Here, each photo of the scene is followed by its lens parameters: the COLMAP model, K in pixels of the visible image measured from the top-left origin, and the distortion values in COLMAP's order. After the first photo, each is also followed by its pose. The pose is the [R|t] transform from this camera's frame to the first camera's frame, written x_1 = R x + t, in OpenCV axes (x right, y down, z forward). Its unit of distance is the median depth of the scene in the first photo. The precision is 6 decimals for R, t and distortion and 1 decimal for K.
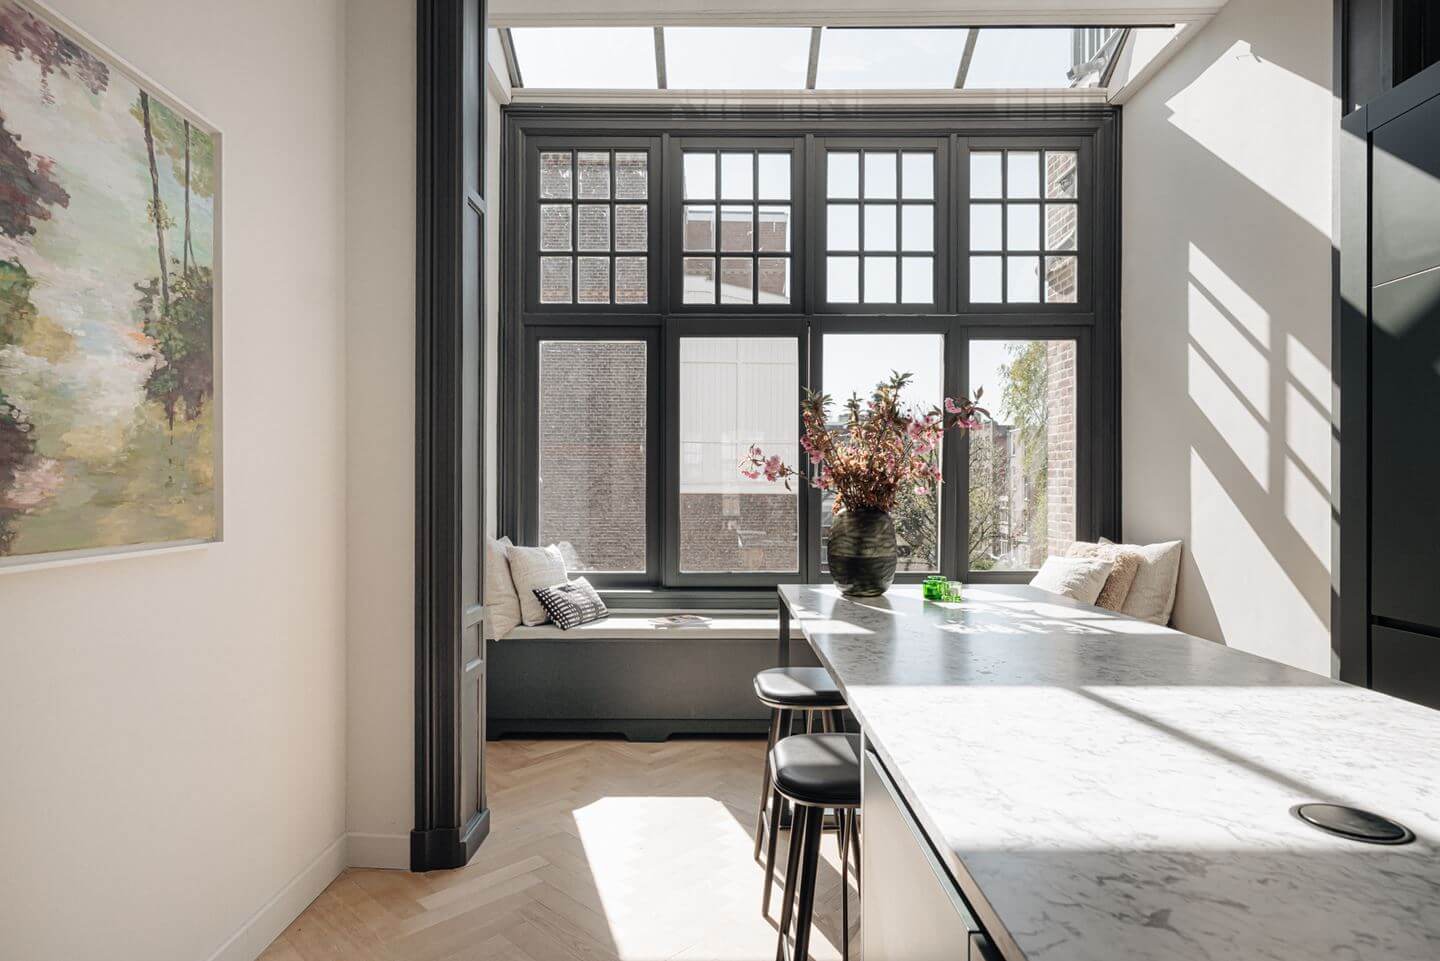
lens RADIAL K [[797.0, 0, 719.7], [0, 797.0, 460.5], [0, 0, 1]] dist [0.000122, -0.000279]
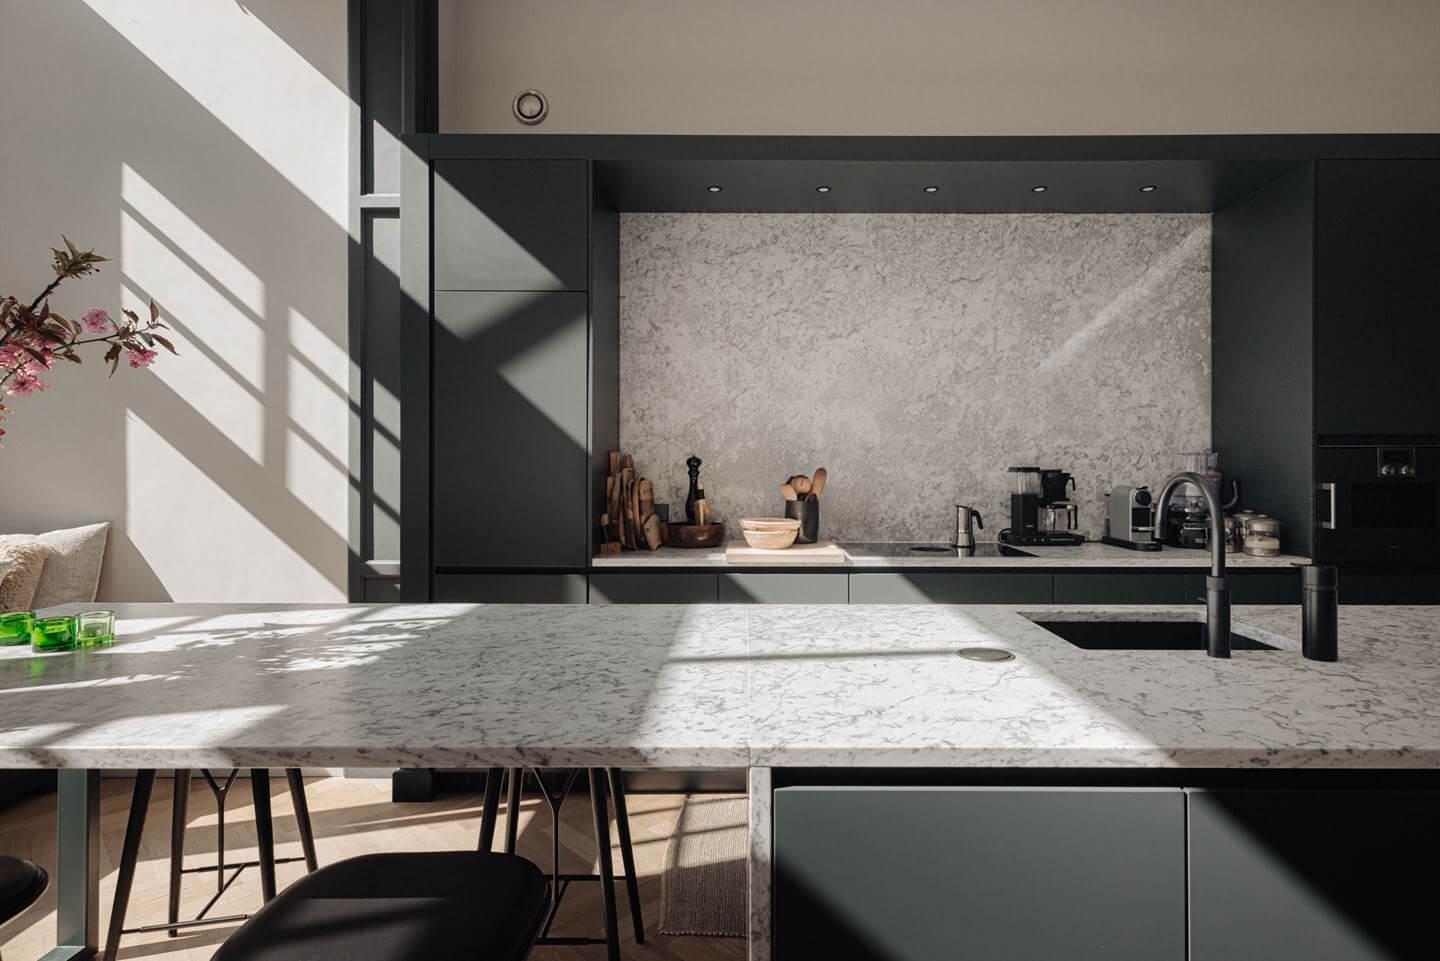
lens RADIAL K [[753.2, 0, 723.7], [0, 753.2, 462.4], [0, 0, 1]] dist [-0.001598, -0.000148]
pose [[0.006755, 0.000918, 0.999977, -0.171921], [-0.038068, 0.999275, -0.000660, 0.012271], [-0.999252, -0.038062, 0.006785, 0.320132]]
